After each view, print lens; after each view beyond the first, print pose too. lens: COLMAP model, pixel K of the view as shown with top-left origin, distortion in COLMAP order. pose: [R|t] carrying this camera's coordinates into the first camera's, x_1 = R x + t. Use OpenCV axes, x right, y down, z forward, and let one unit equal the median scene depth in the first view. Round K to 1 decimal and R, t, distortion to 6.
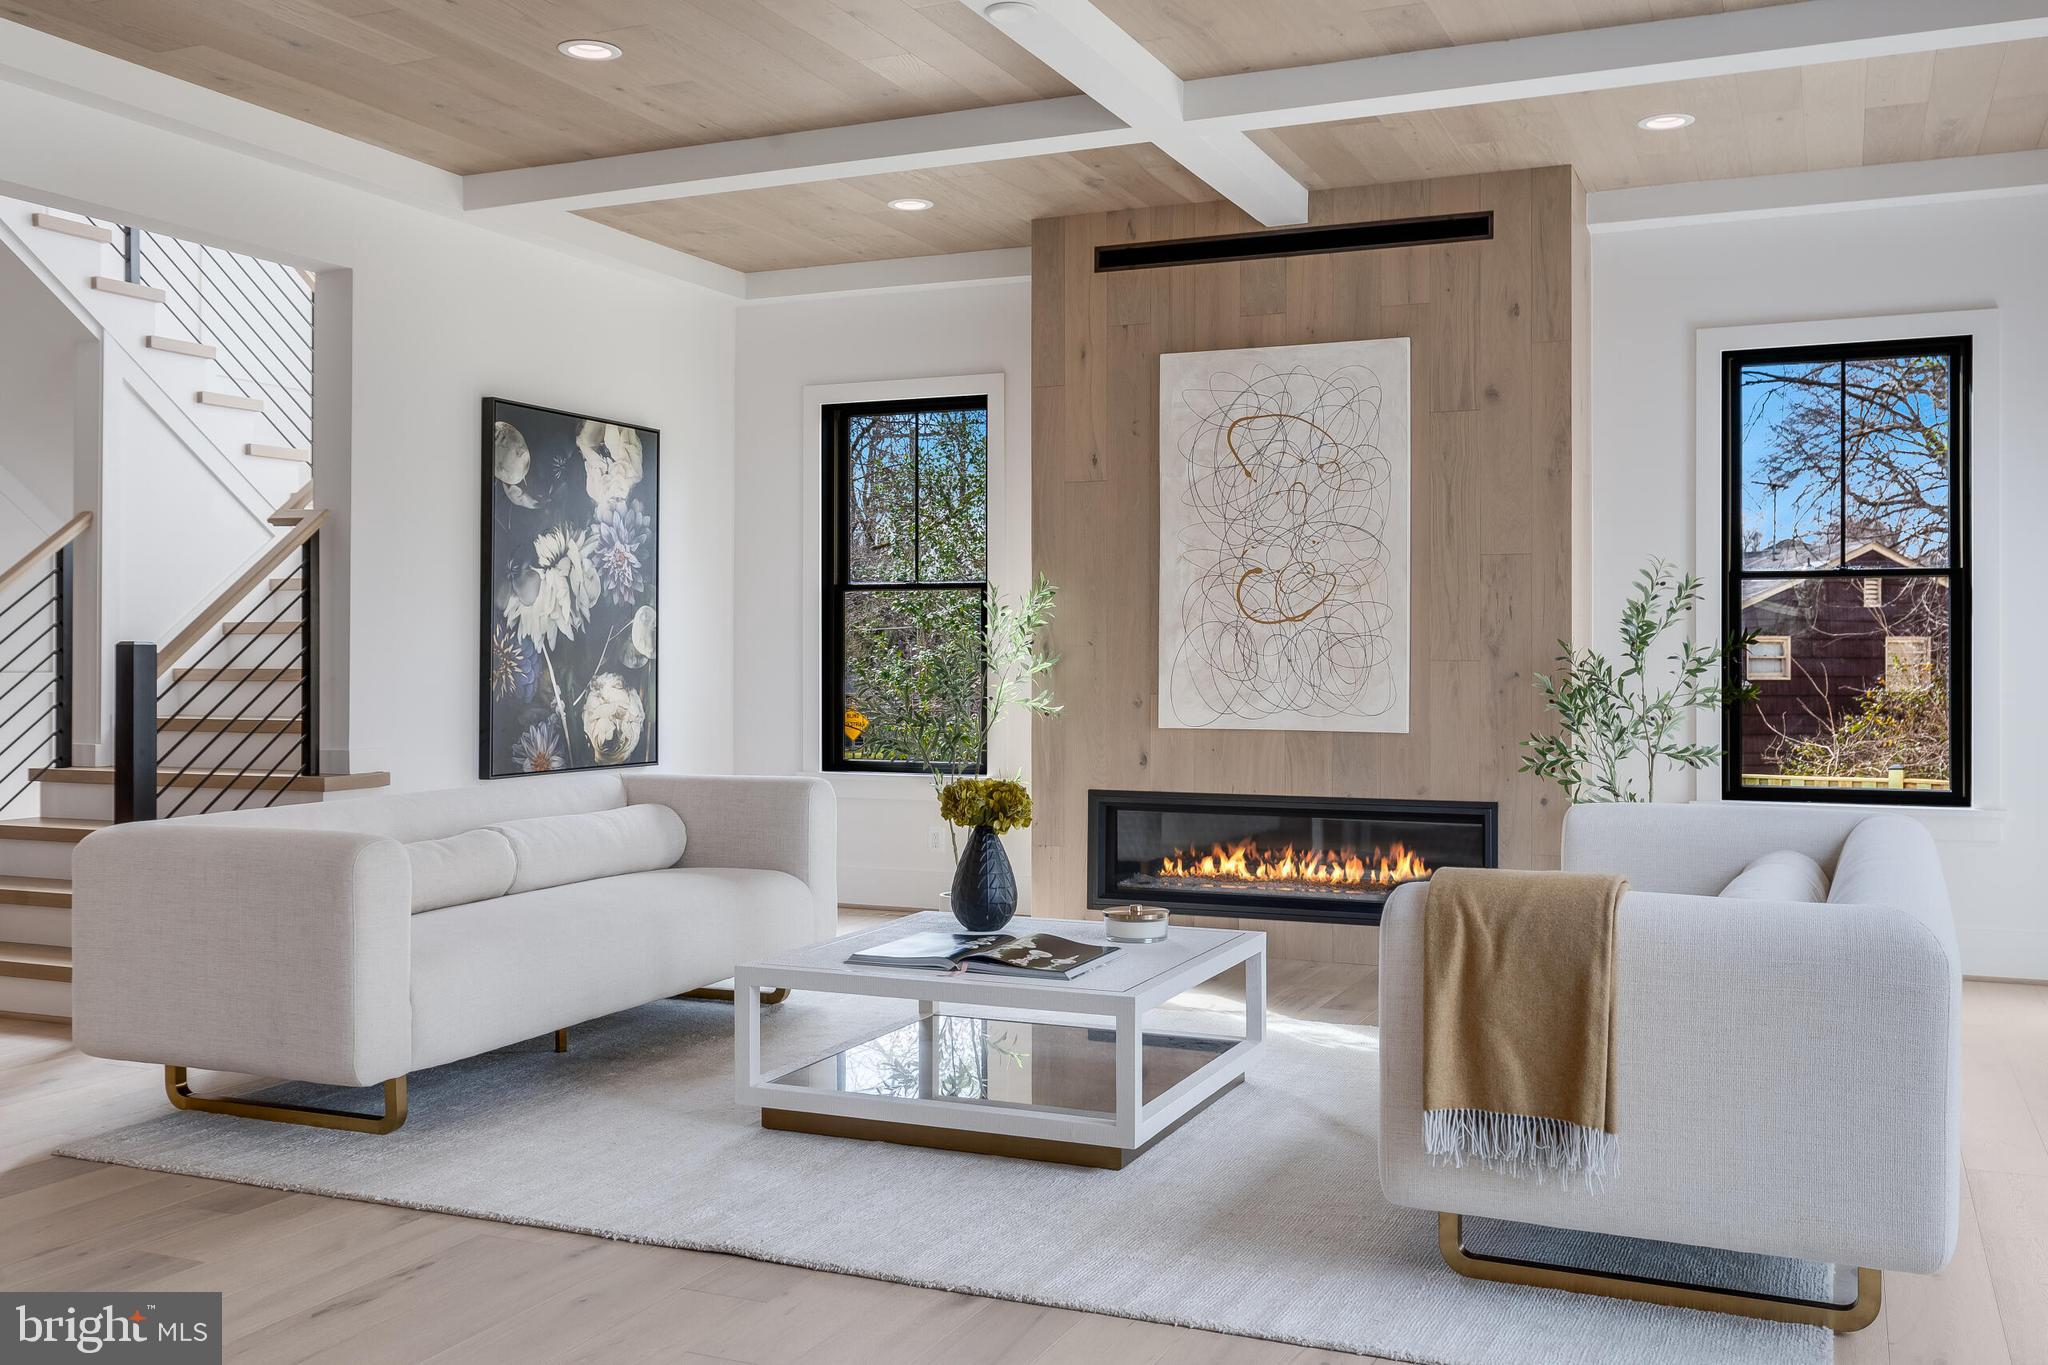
lens RADIAL K [[1862.9, 0, 1026.7], [0, 1862.9, 646.2], [0, 0, 1]] dist [0.004324, 0.004640]
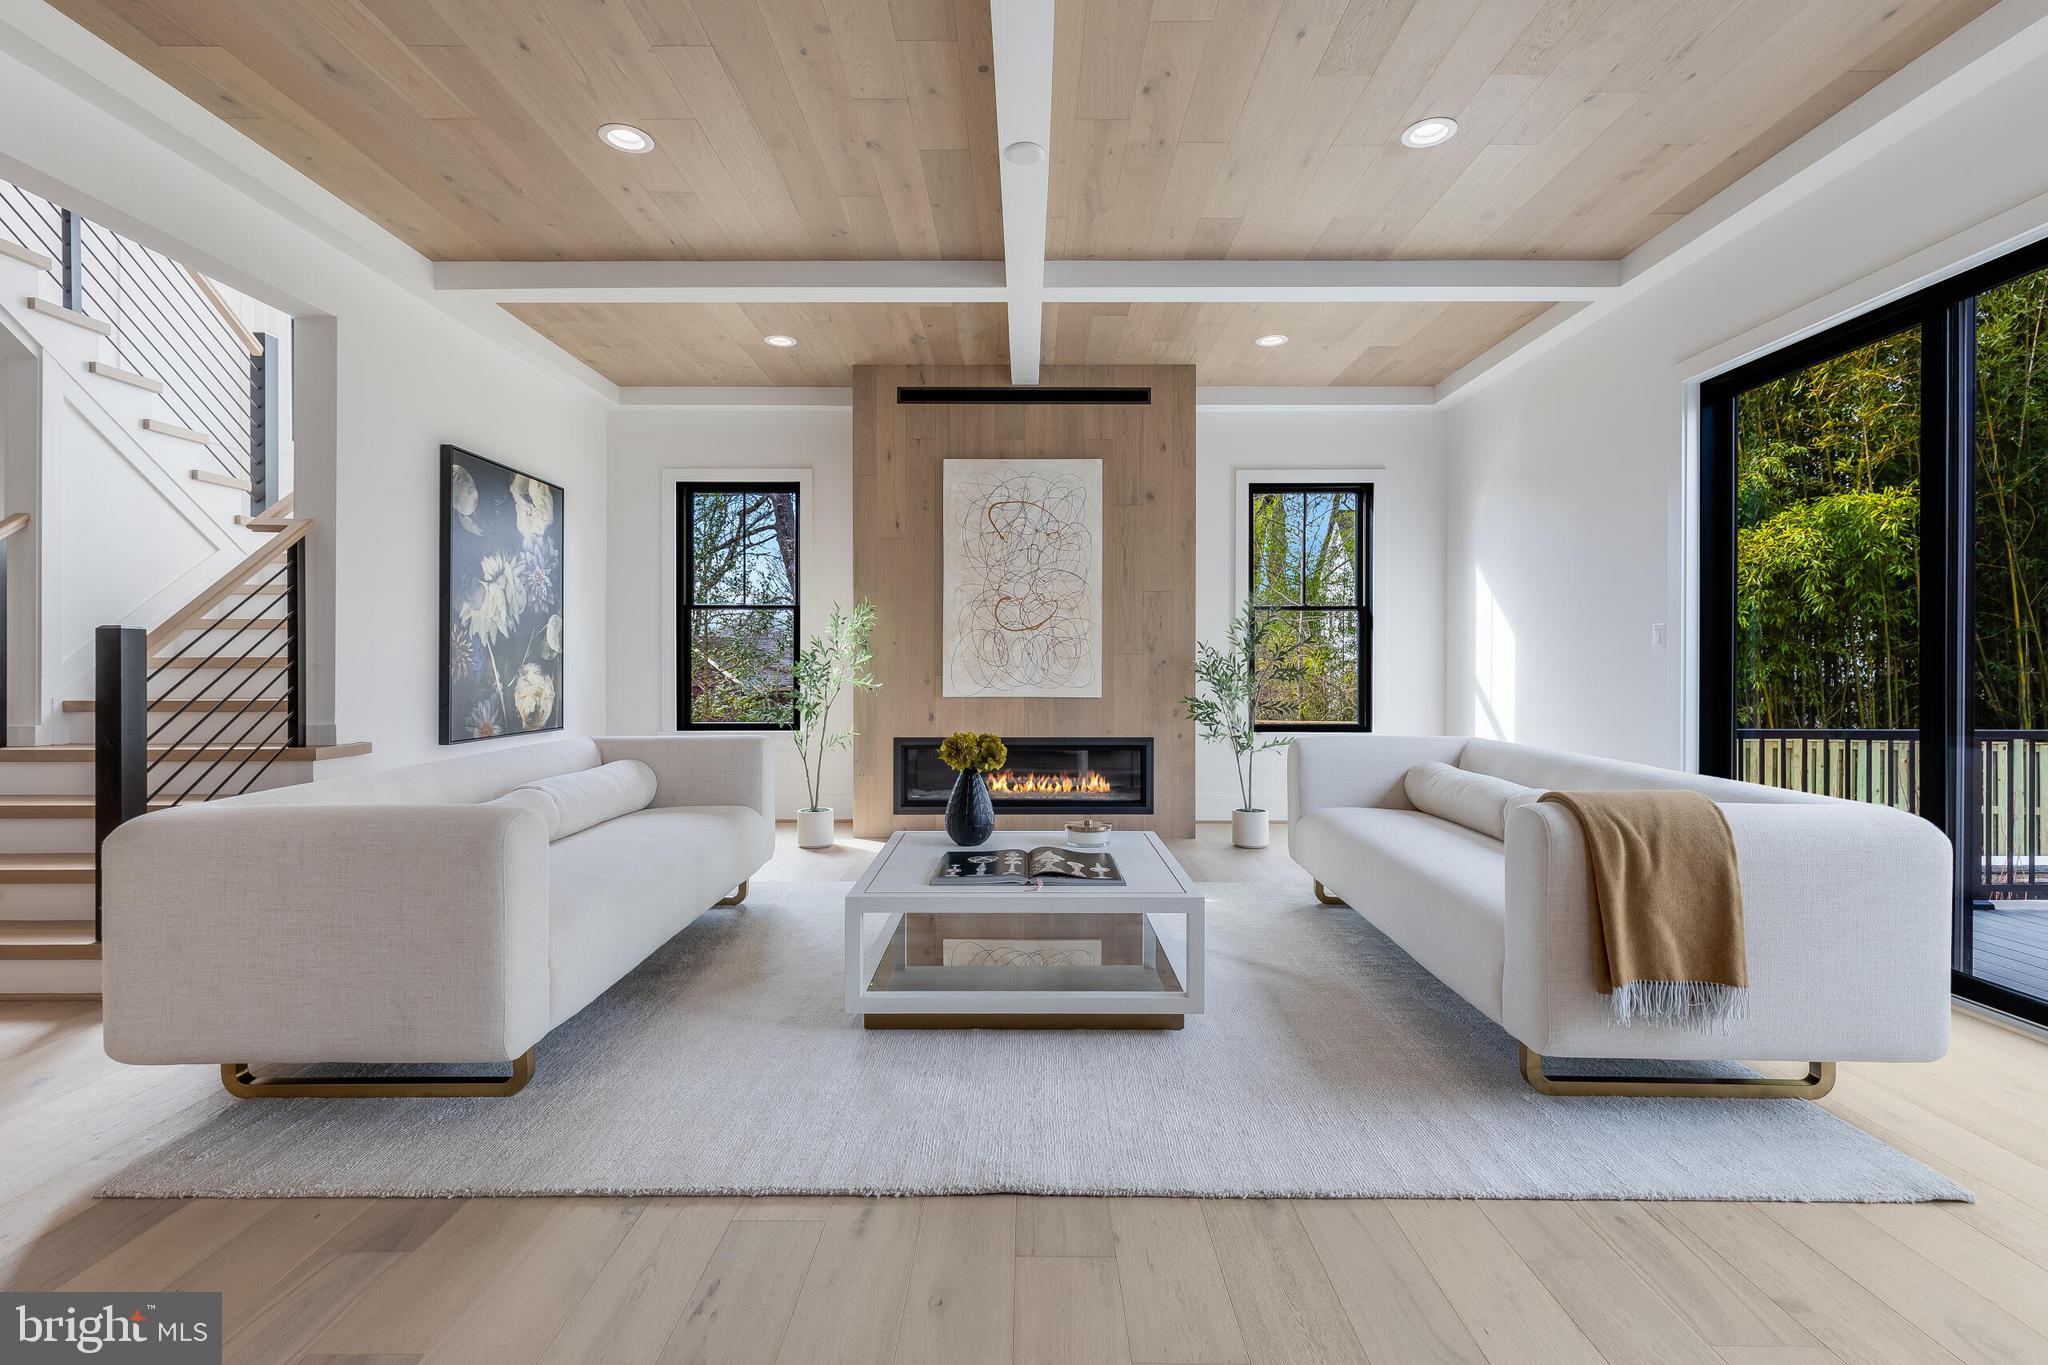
lens RADIAL K [[926.2, 0, 1025.1], [0, 926.2, 666.2], [0, 0, 1]] dist [0.005585, -0.000691]
pose [[0.916650, -0.001062, 0.399689, -0.186063], [-0.001756, 0.999976, 0.006684, 0.013160], [-0.399686, -0.006829, 0.916627, 0.268798]]
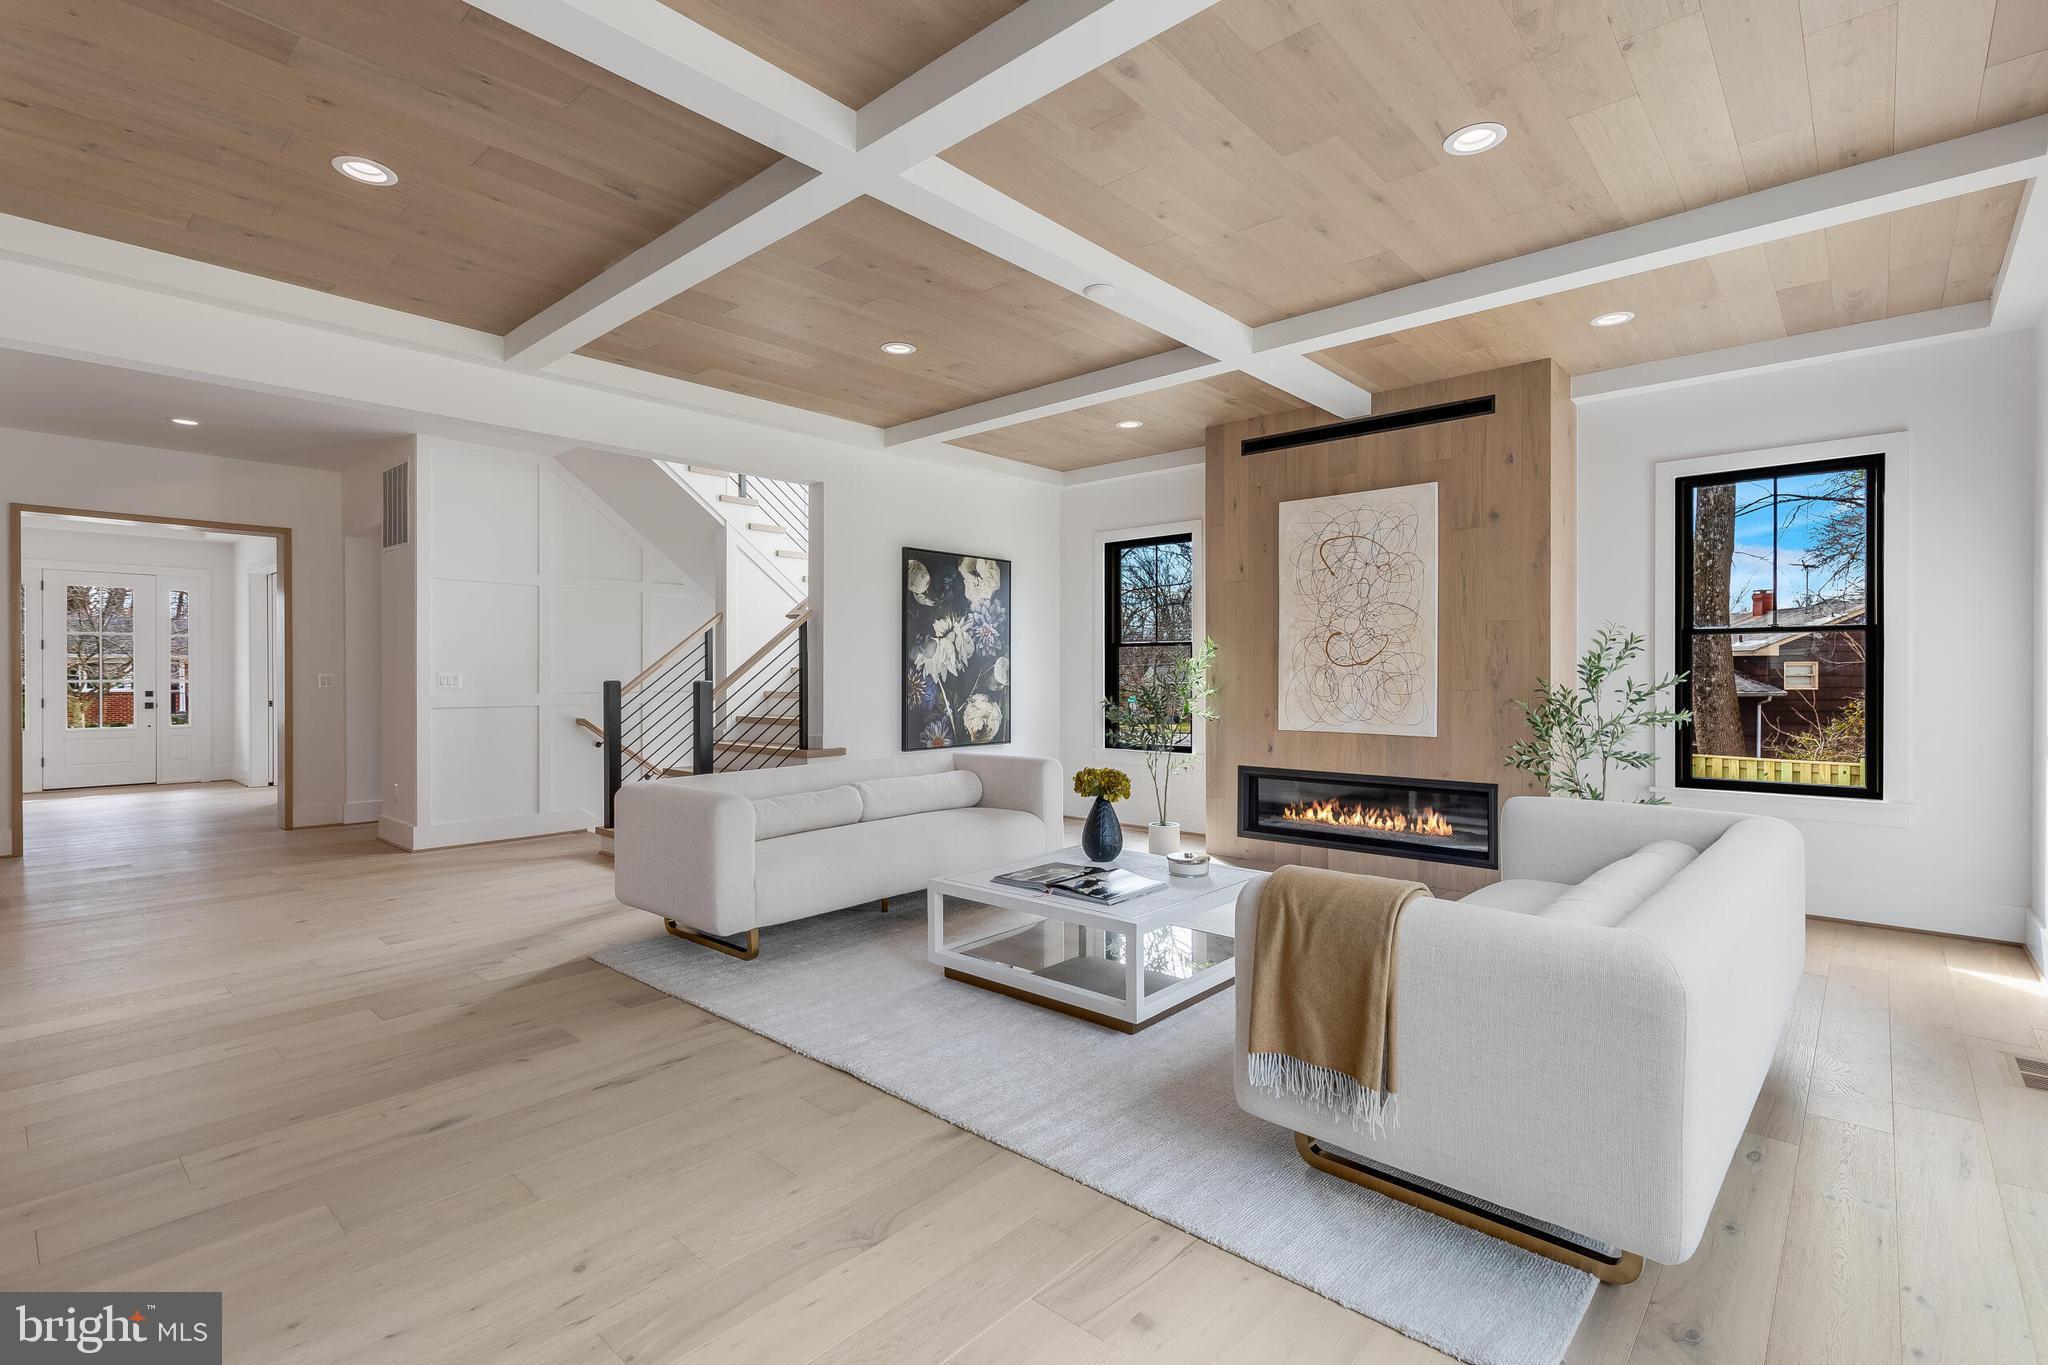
lens RADIAL K [[945.0, 0, 1025.3], [0, 945.0, 675.6], [0, 0, 1]] dist [0.009955, -0.000470]
pose [[0.949748, -0.001343, -0.313011, 0.125694], [0.004102, 0.999958, 0.008156, -0.012259], [0.312987, -0.009031, 0.949714, 0.141892]]
